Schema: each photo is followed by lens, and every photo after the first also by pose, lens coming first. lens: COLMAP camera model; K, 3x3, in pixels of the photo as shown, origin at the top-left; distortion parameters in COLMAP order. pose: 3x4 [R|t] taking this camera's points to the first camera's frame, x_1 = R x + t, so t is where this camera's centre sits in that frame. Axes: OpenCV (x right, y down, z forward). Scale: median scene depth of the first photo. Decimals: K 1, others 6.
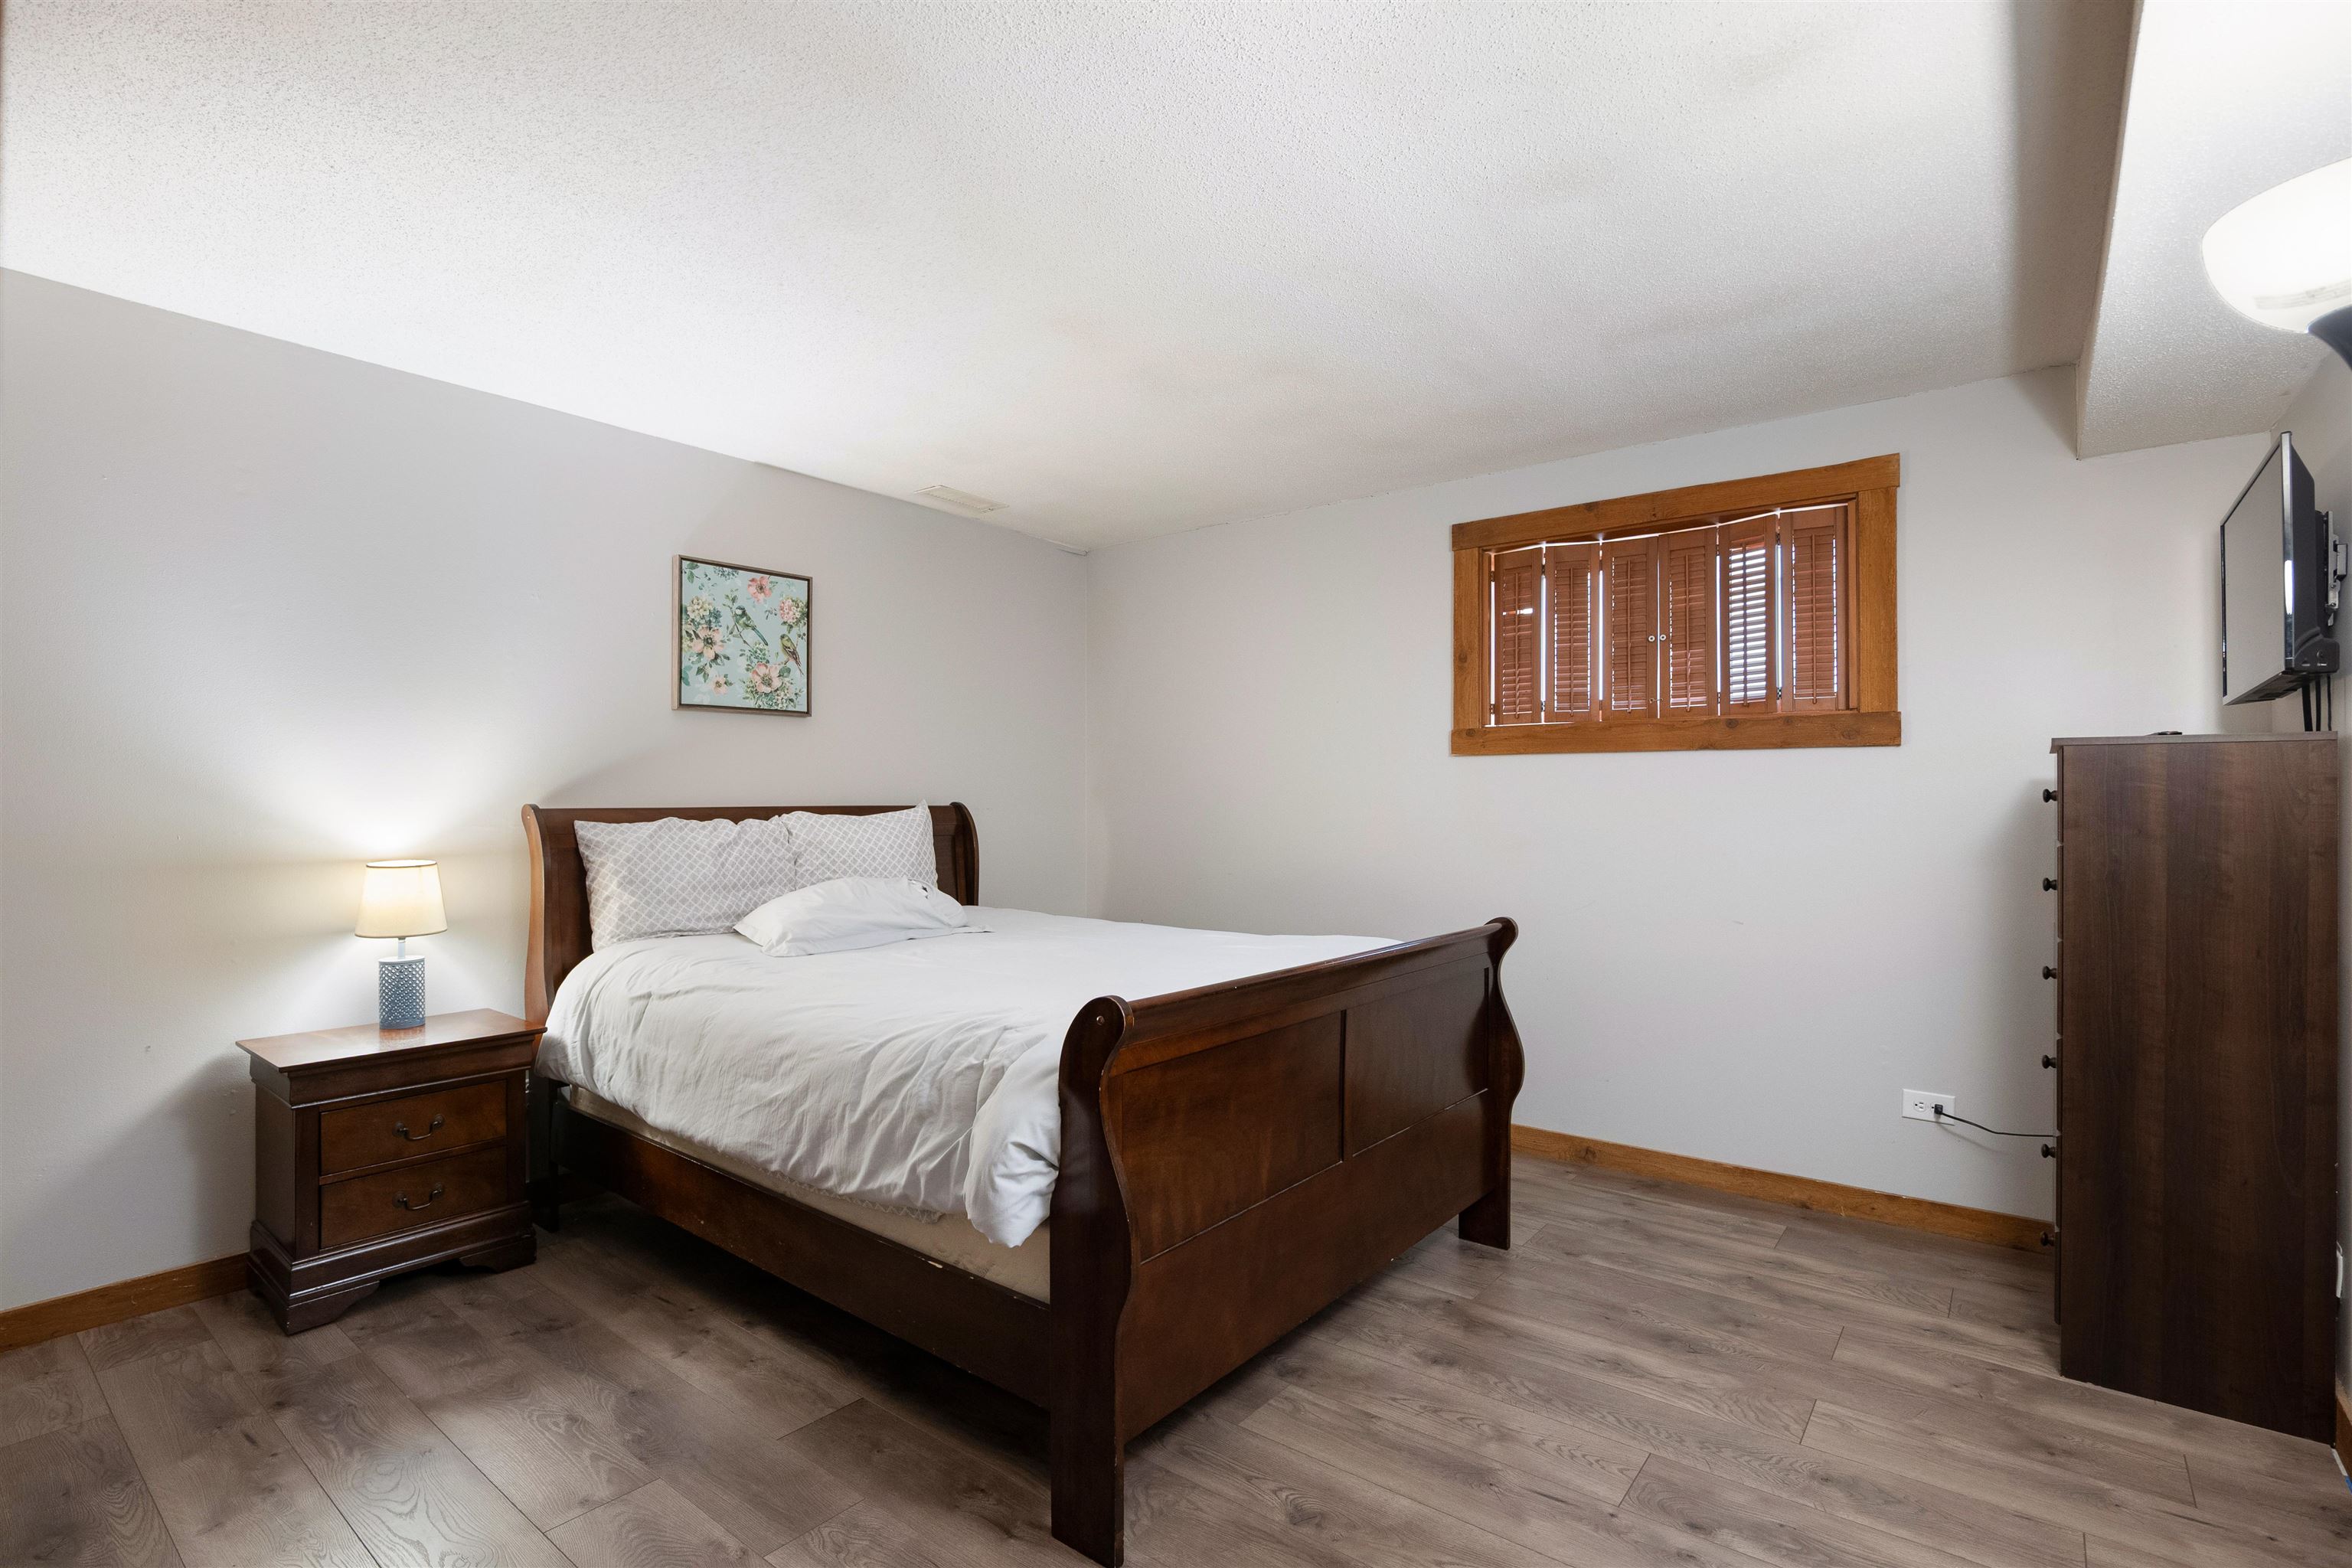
lens RADIAL K [[1100.5, 0, 1173.3], [0, 1100.5, 792.1], [0, 0, 1]] dist [-0.024229, 0.004806]
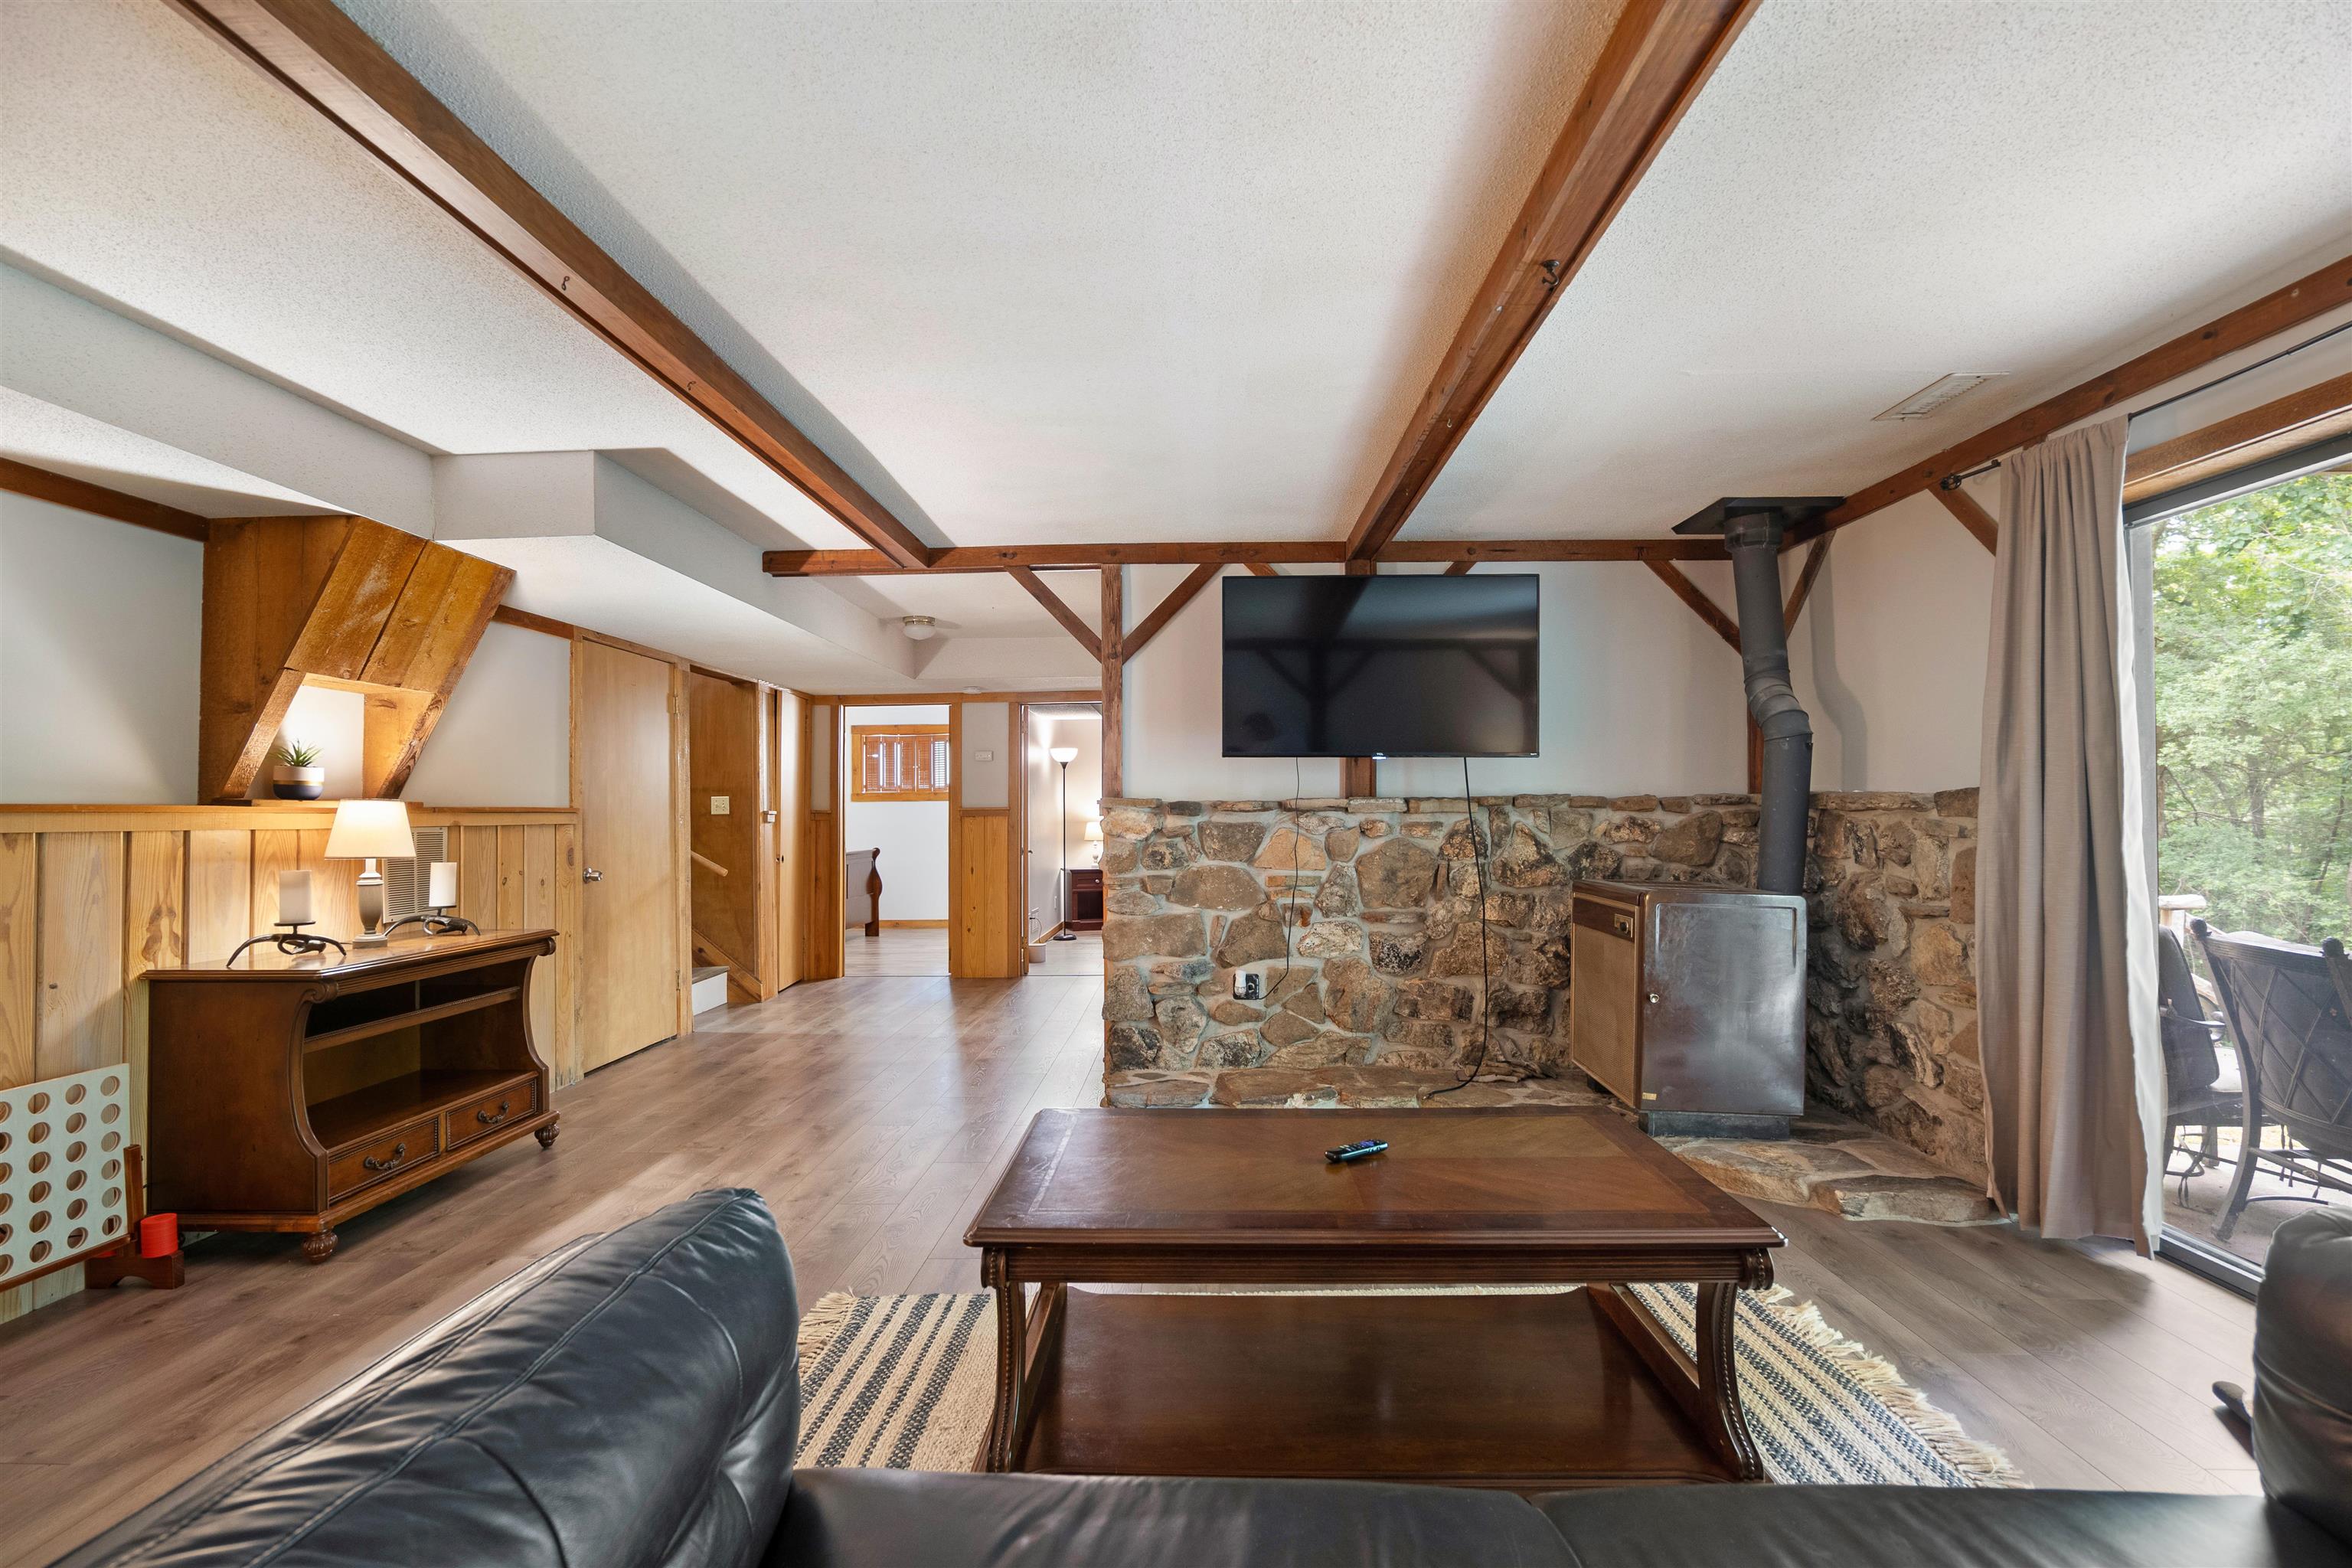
lens RADIAL K [[1100.5, 0, 1177.3], [0, 1100.5, 787.4], [0, 0, 1]] dist [-0.024229, 0.004806]
pose [[0.799593, 0.000272, 0.600542, -0.898162], [0.012428, 0.999778, -0.016999, -0.011713], [-0.600413, 0.021056, 0.799413, -2.081080]]
